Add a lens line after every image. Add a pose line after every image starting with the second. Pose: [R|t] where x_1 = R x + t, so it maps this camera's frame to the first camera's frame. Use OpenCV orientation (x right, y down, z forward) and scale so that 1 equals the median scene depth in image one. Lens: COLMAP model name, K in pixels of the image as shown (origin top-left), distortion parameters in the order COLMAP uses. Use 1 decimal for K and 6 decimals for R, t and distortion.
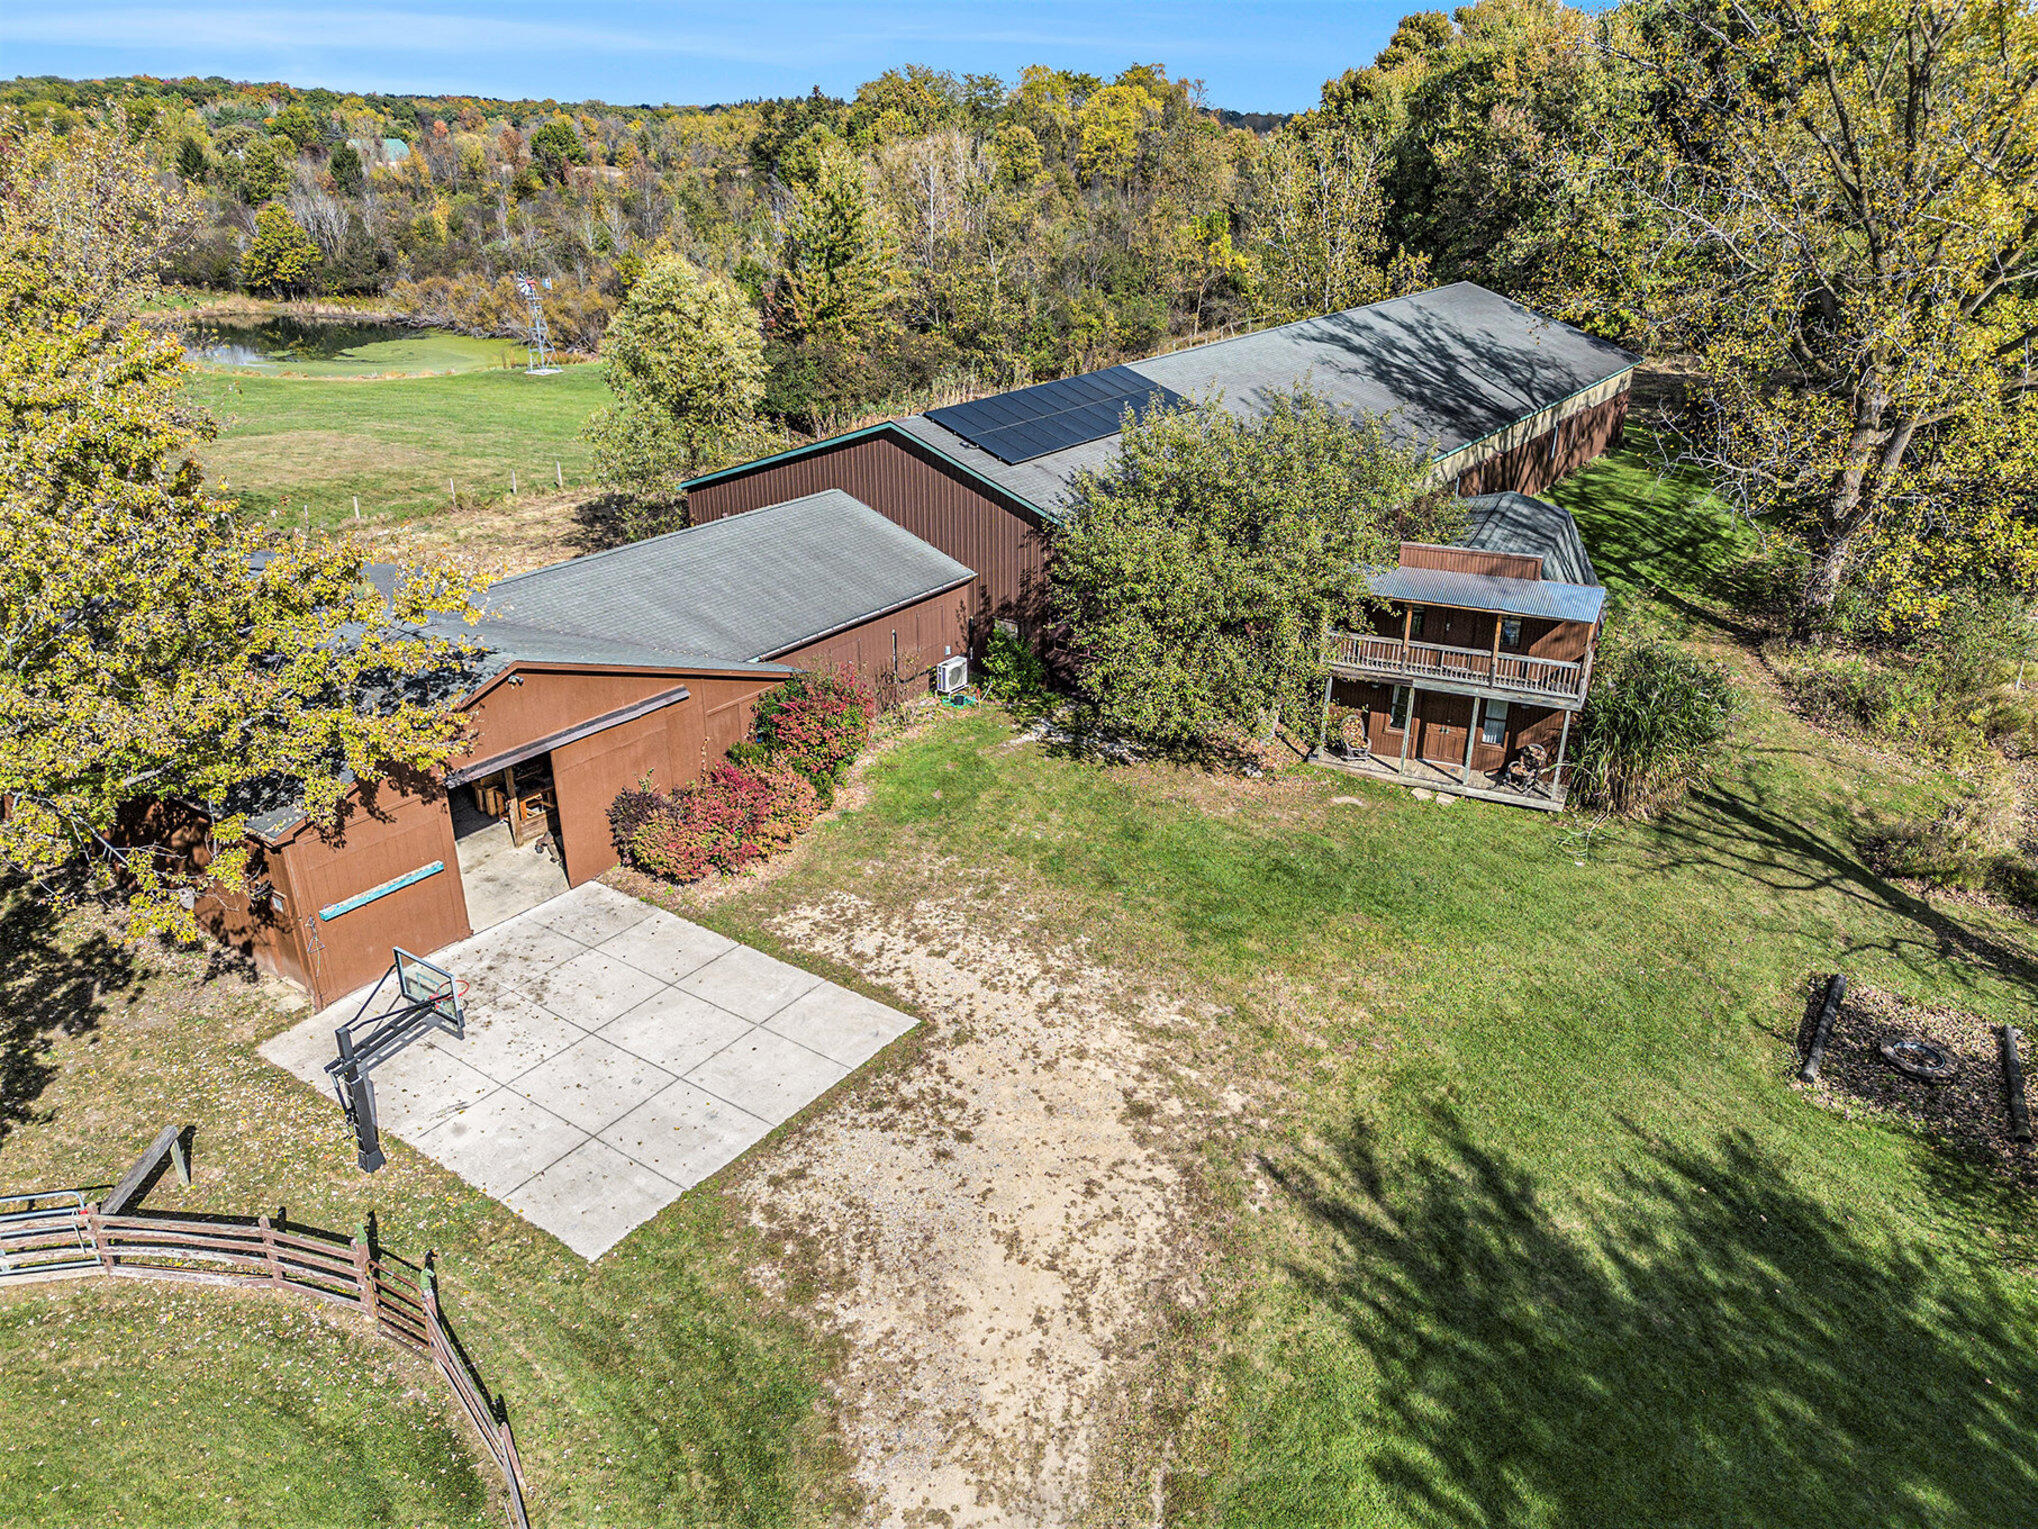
lens RADIAL K [[1416.3, 0, 1019.0], [0, 1416.3, 764.5], [0, 0, 1]] dist [0.063009, -0.000861]
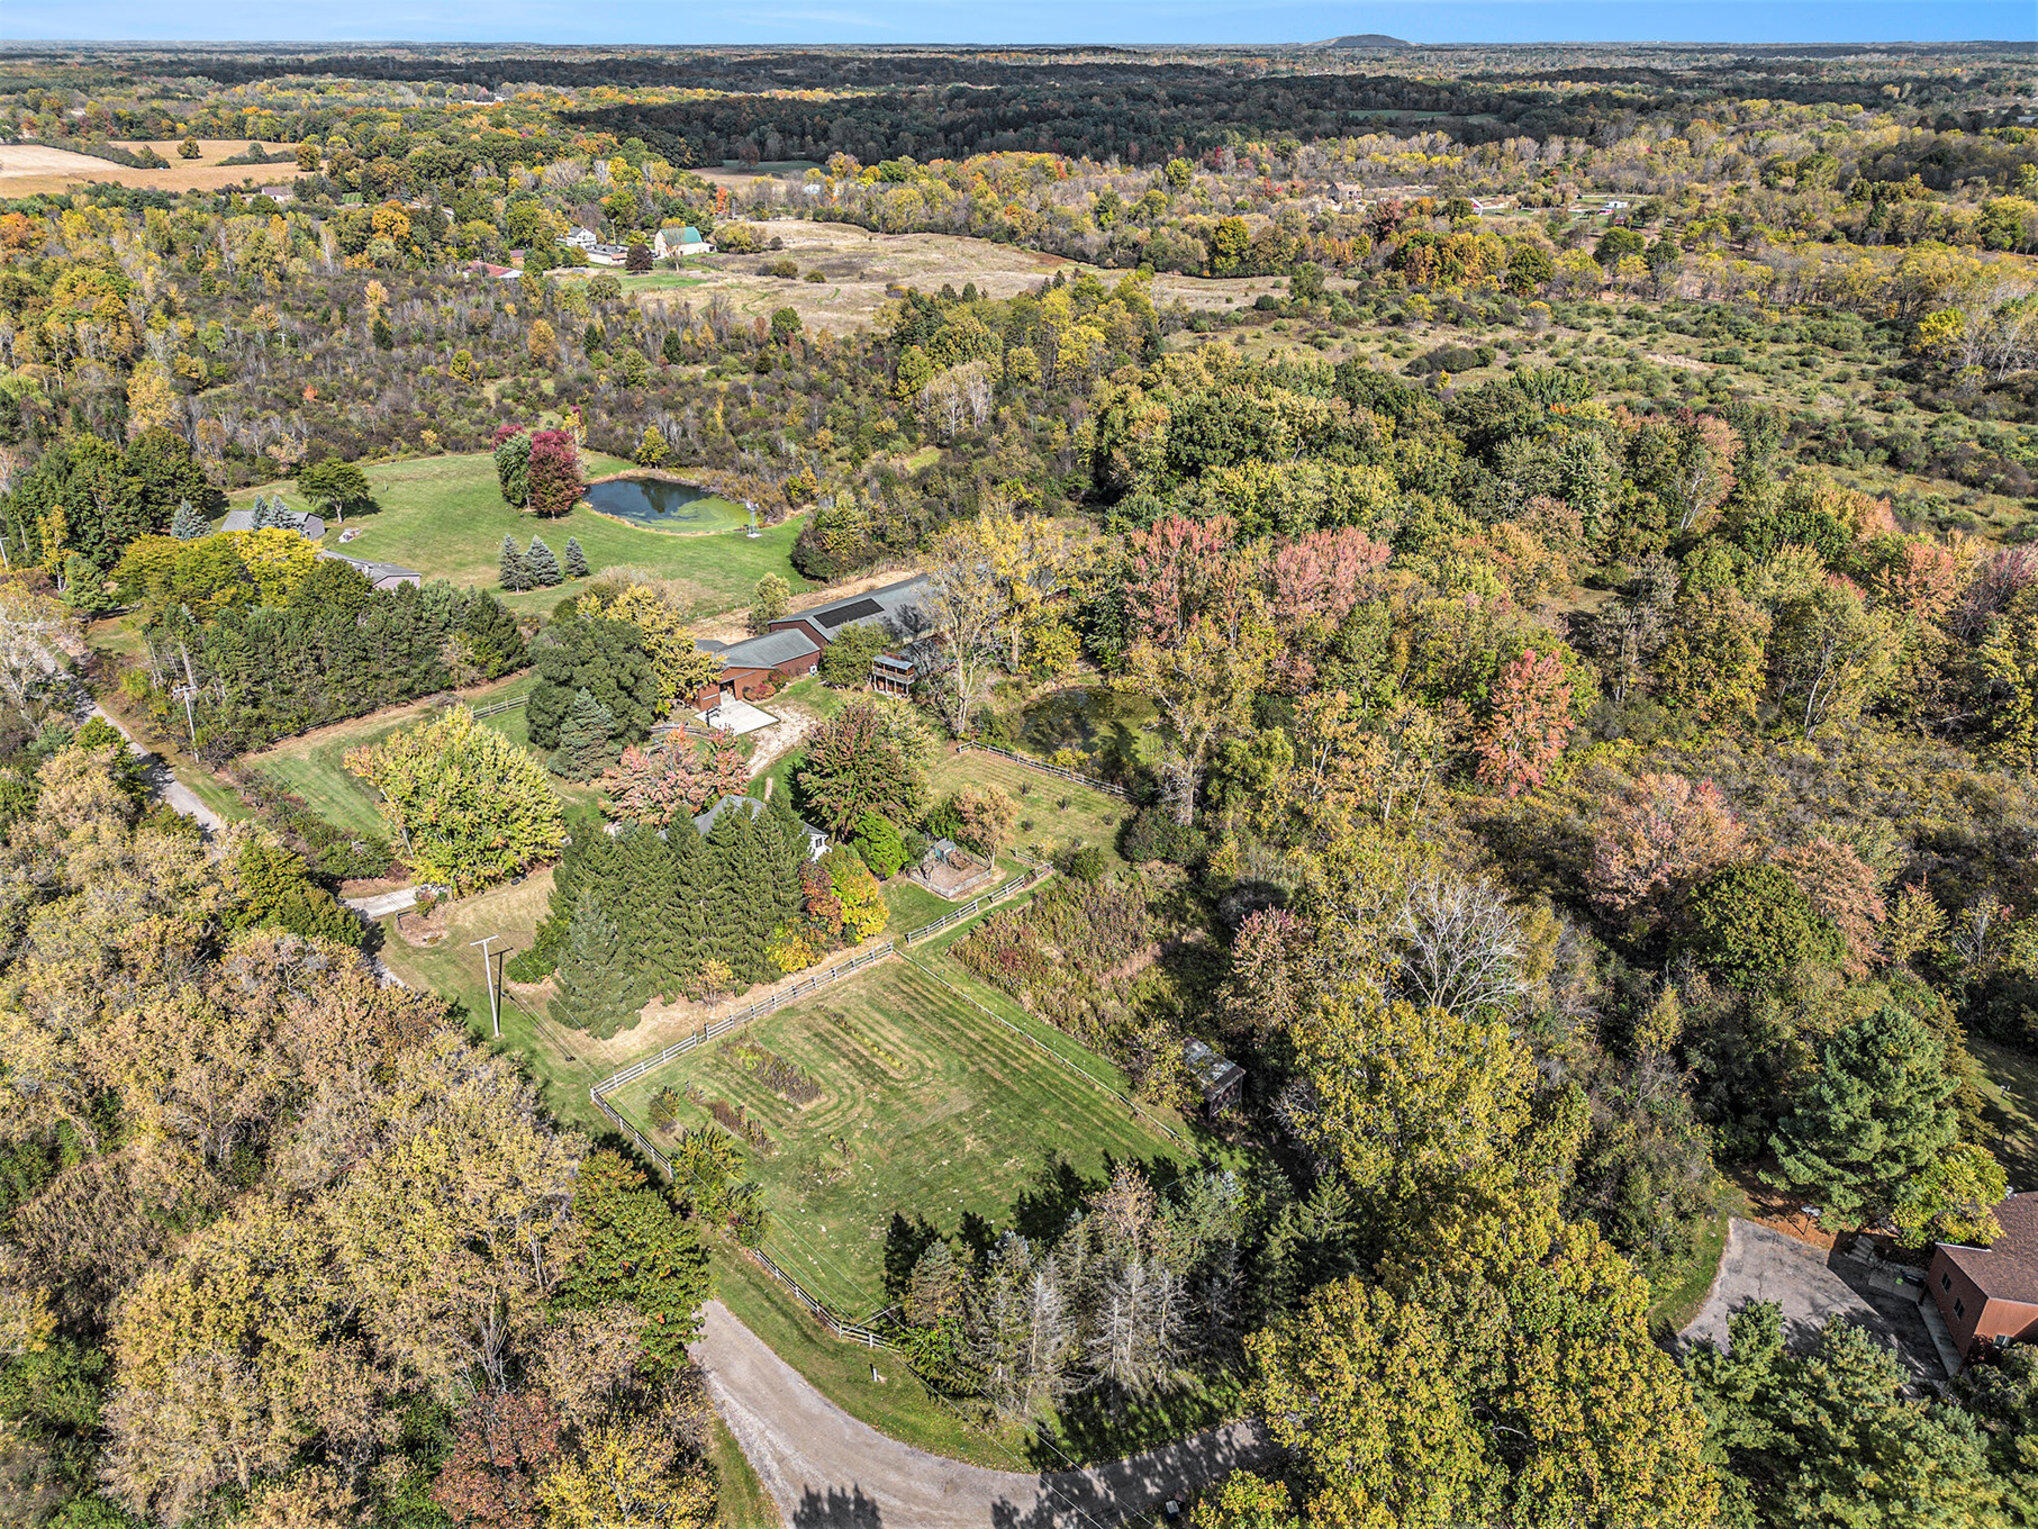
lens RADIAL K [[1416.3, 0, 1019.0], [0, 1416.3, 764.5], [0, 0, 1]] dist [0.063009, -0.000861]
pose [[0.986396, 0.069802, -0.148831, 1.766510], [-0.063744, 0.996947, 0.045098, 0.000001], [0.151524, -0.034998, 0.987834, -4.744023]]
